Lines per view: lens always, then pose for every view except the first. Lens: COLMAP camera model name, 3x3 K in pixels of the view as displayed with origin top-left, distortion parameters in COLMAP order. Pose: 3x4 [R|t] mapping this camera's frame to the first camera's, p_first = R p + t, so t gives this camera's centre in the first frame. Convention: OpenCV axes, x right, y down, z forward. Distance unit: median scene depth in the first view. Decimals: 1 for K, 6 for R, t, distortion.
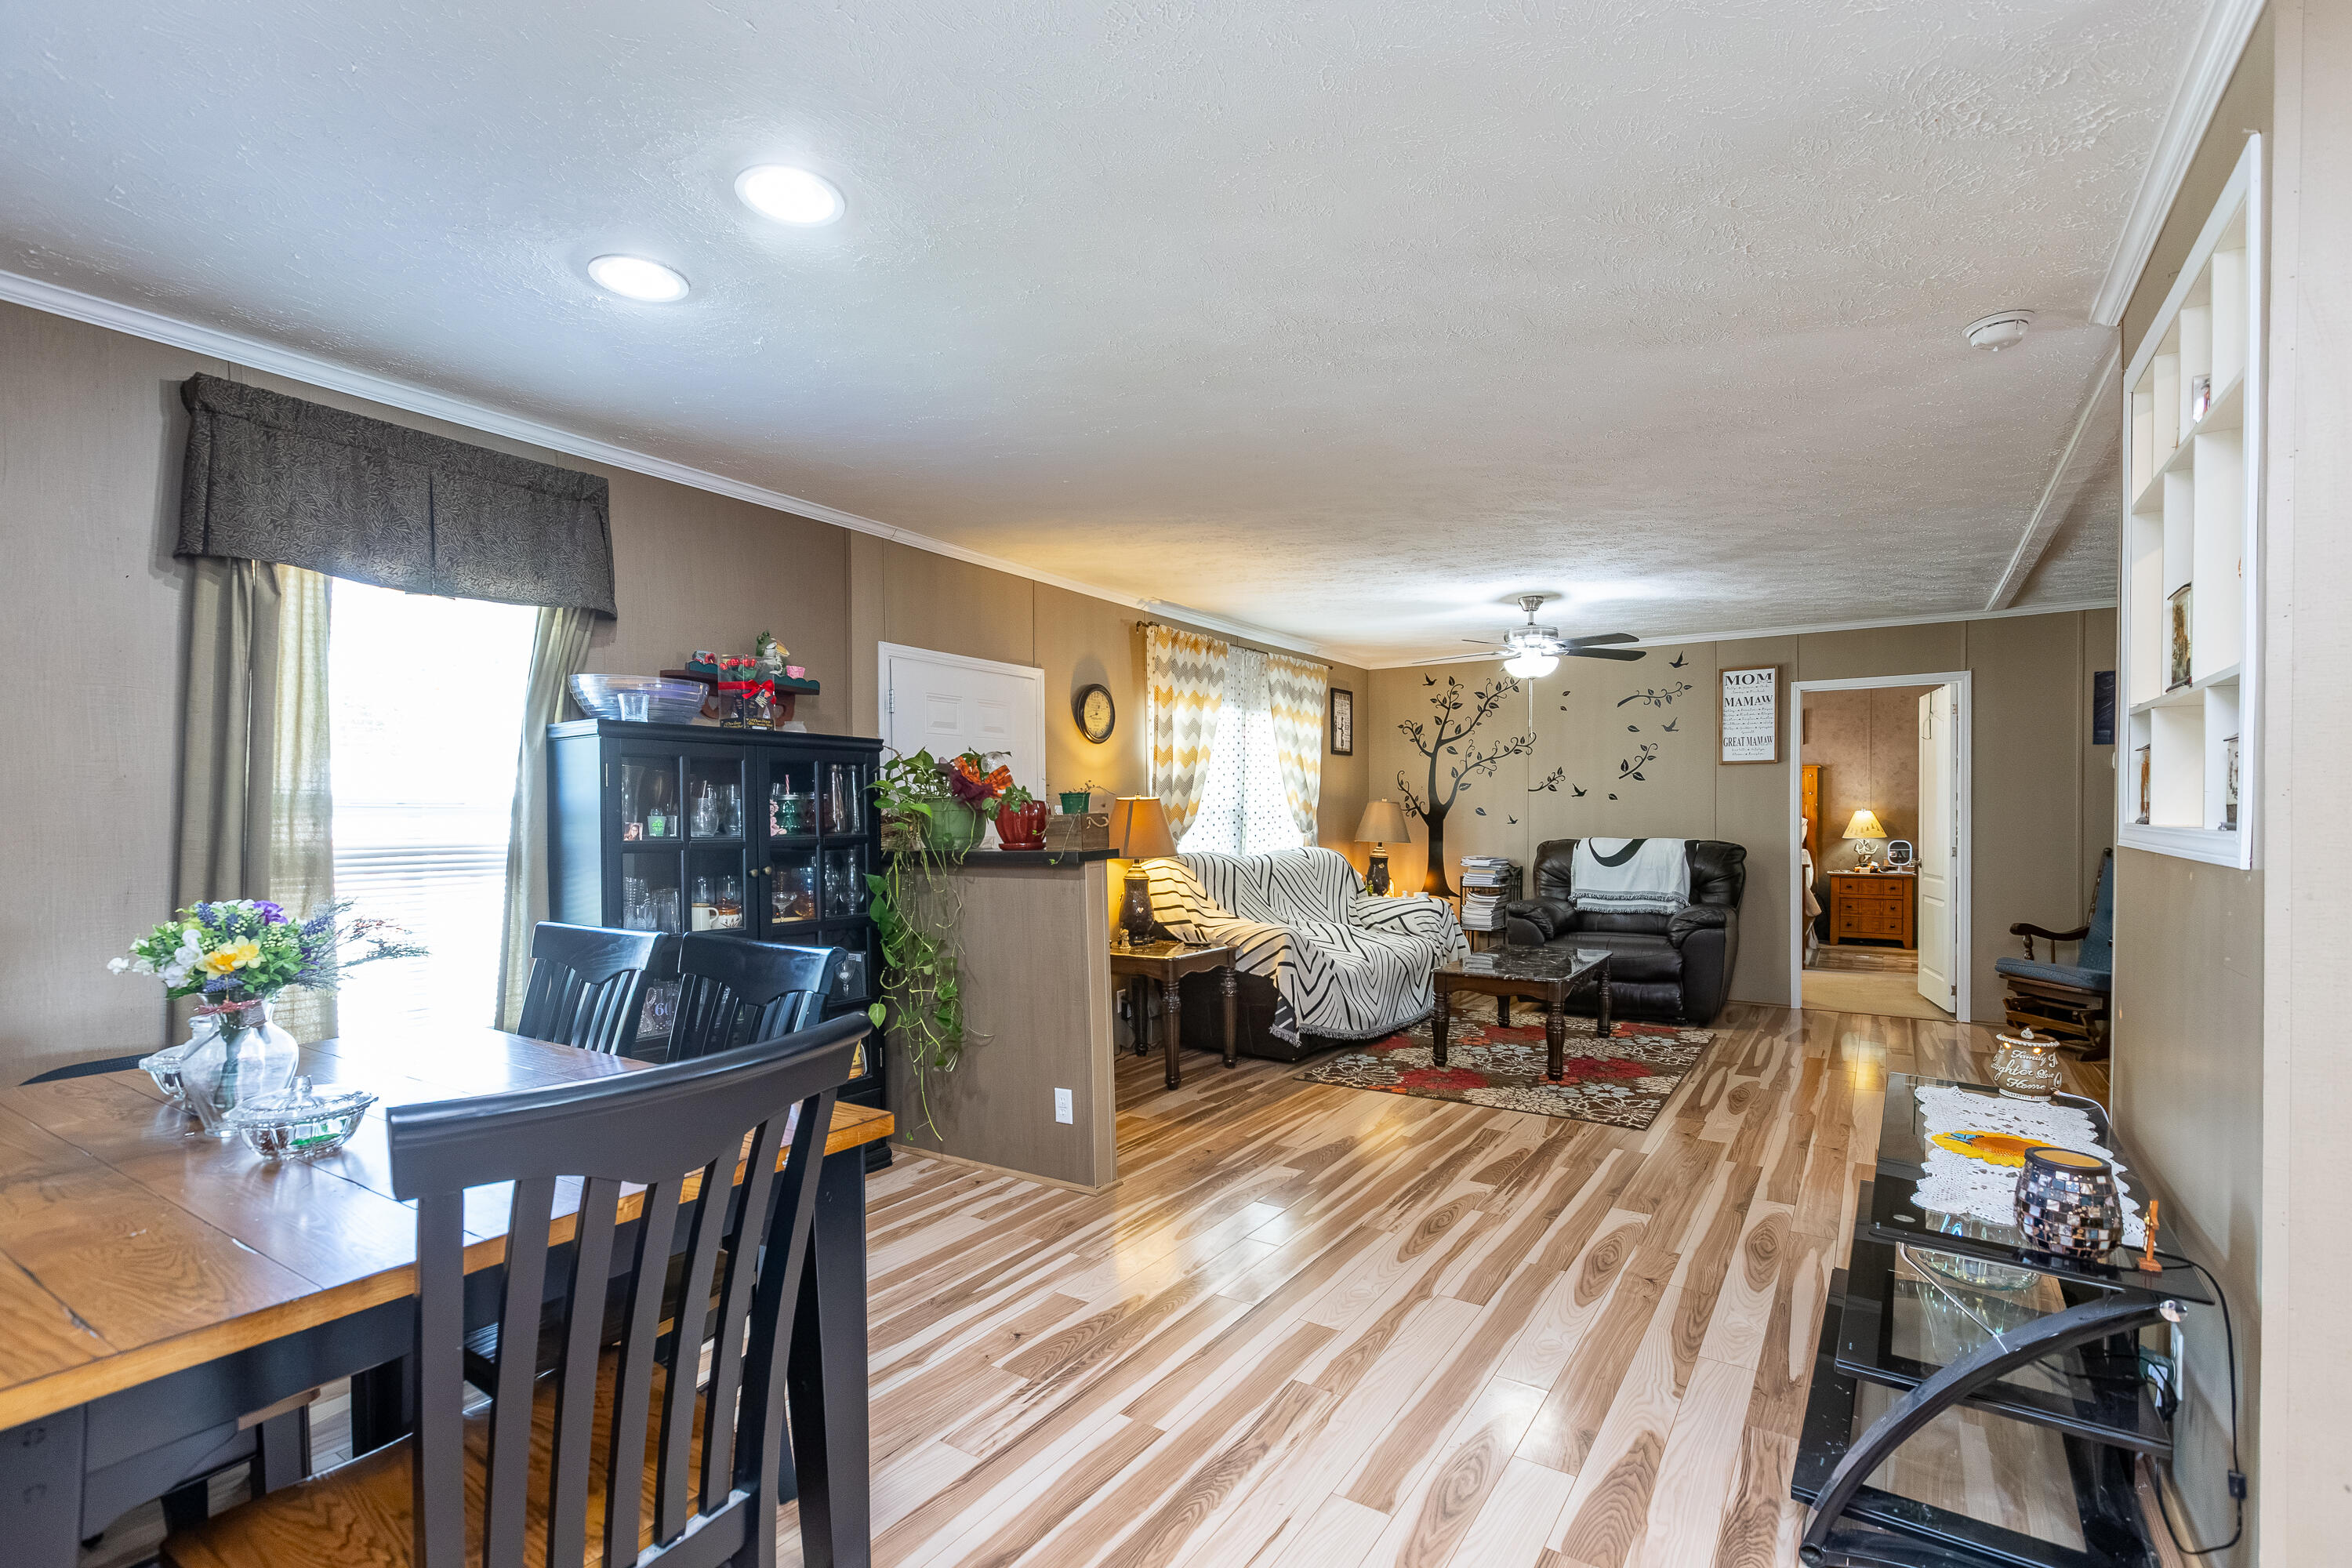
lens RADIAL K [[1065.0, 0, 1177.4], [0, 1065.0, 831.9], [0, 0, 1]] dist [0.001687, 0.000232]
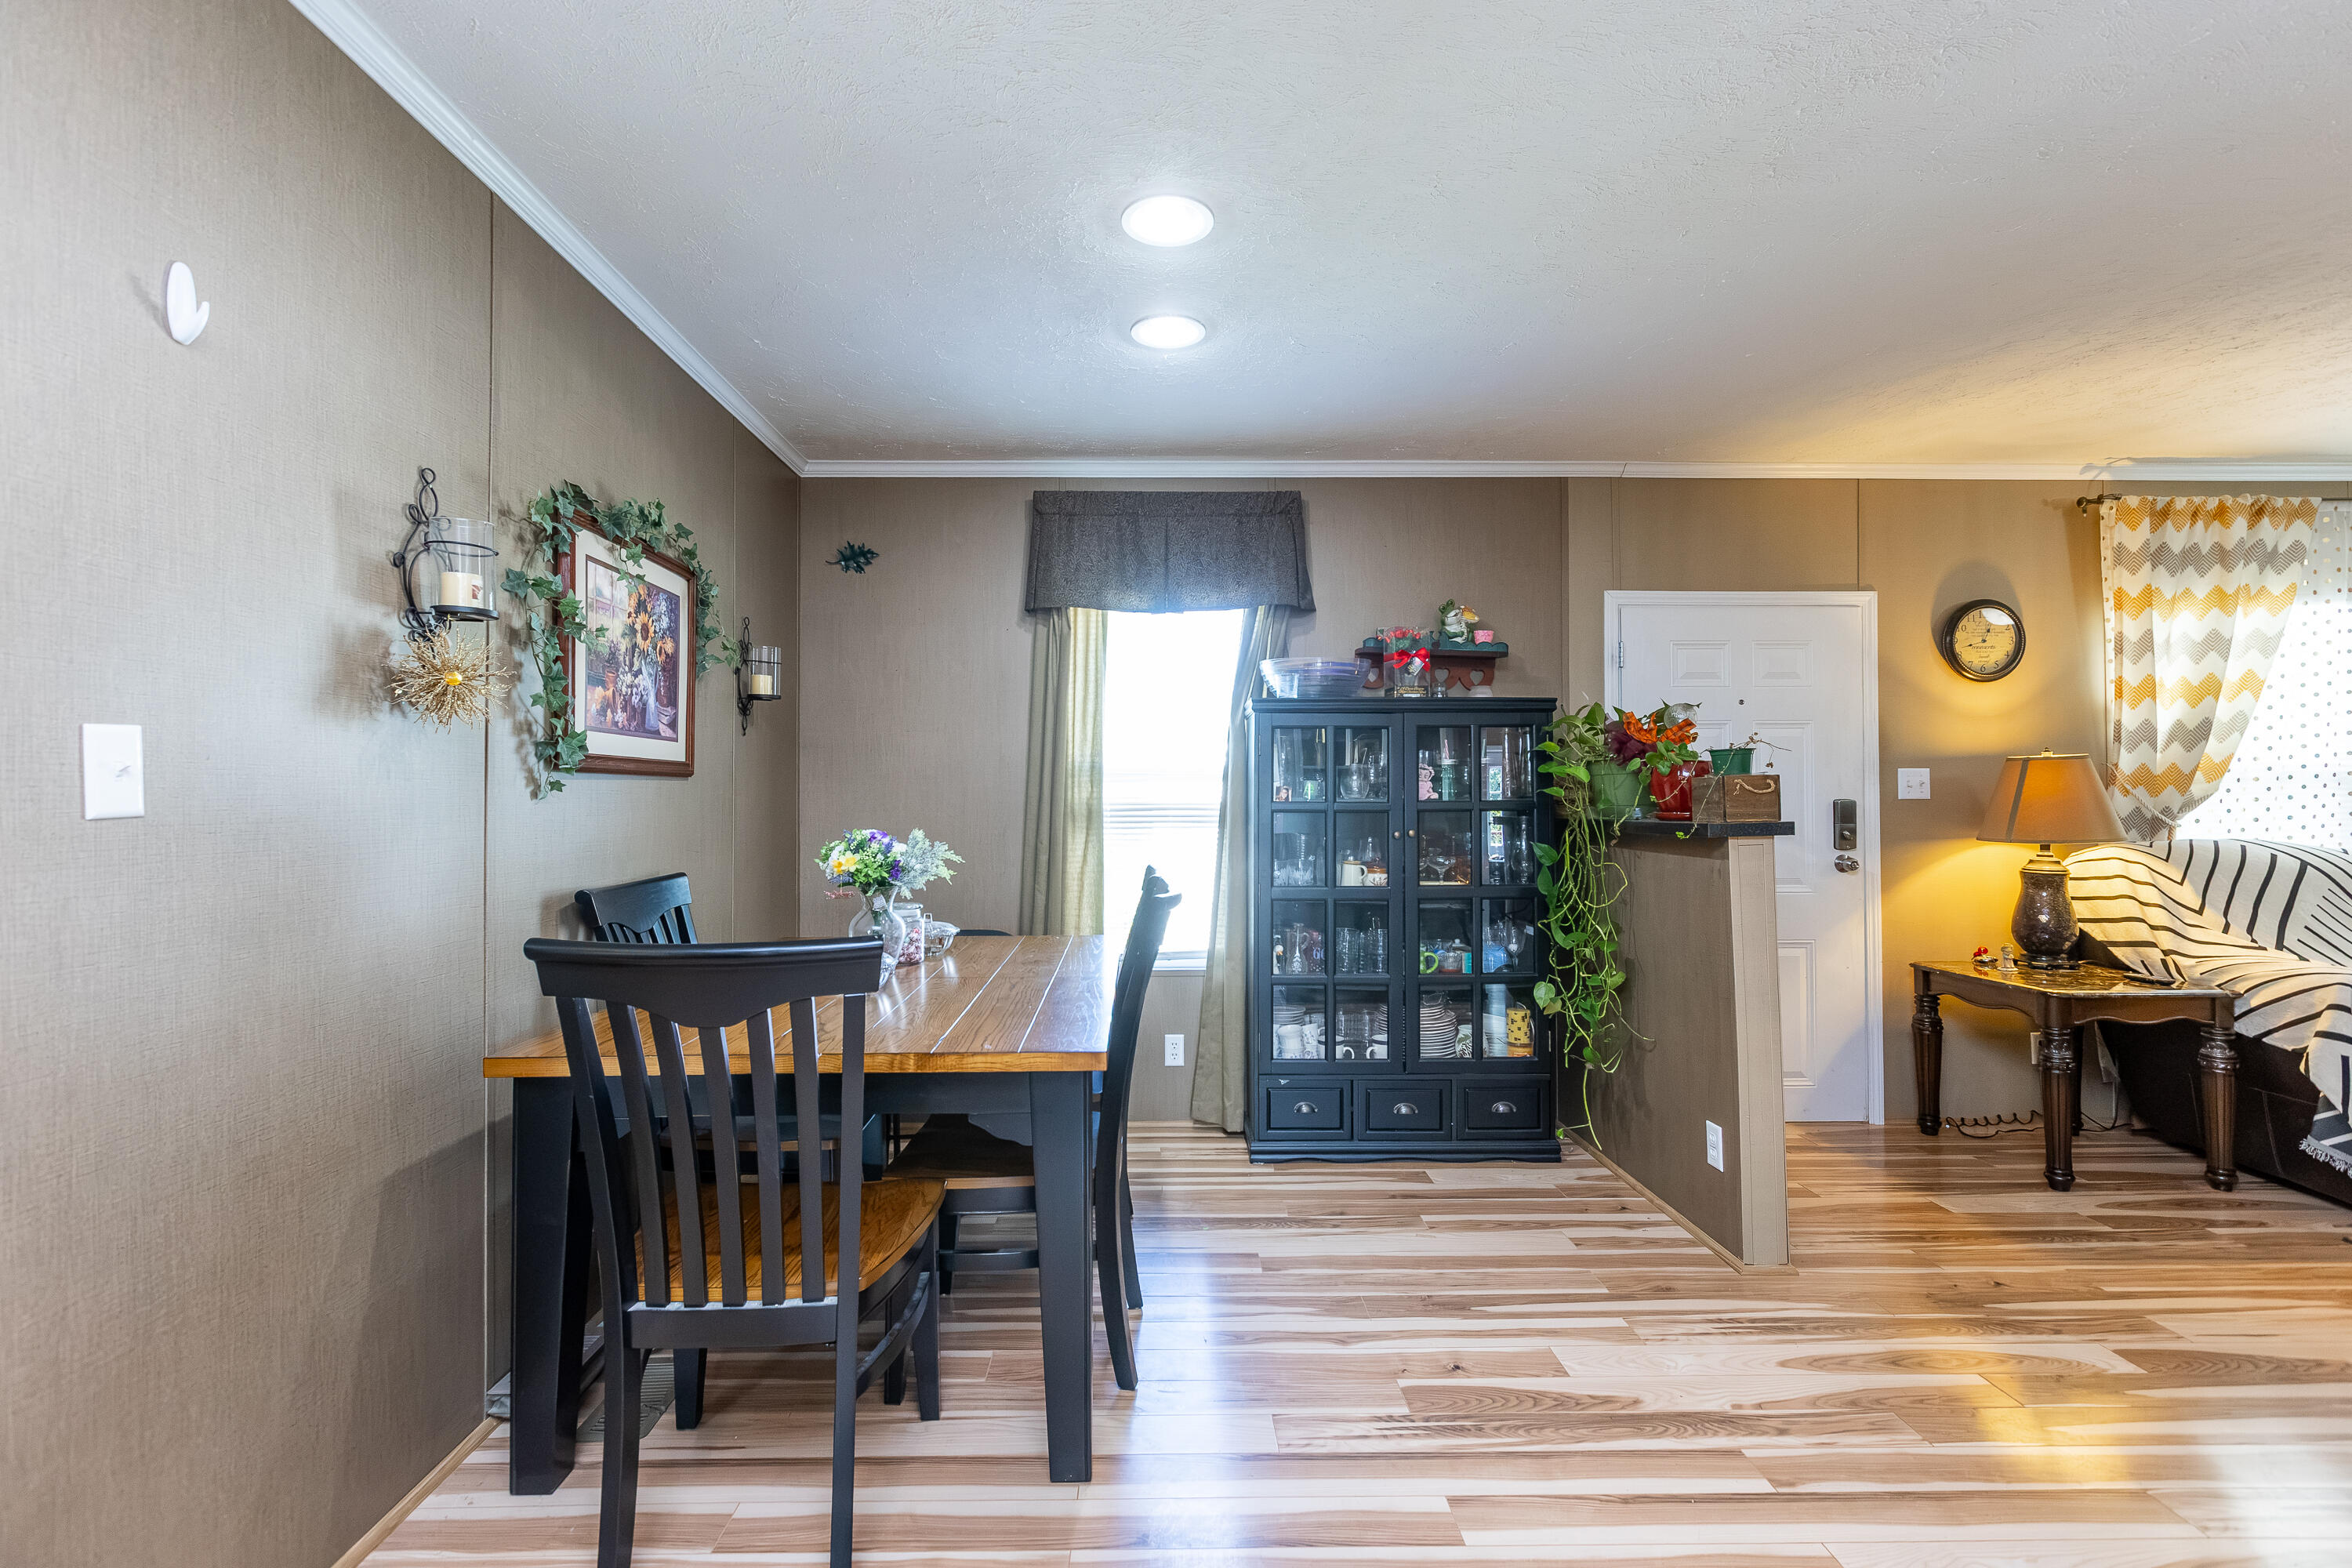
lens RADIAL K [[1054.9, 0, 1162.9], [0, 1054.9, 785.9], [0, 0, 1]] dist [0.001979, -0.000287]
pose [[0.566816, -0.000045, -0.823844, 0.203870], [-0.014034, 0.999854, -0.009710, 0.002371], [0.823725, 0.017066, 0.566733, 0.142146]]
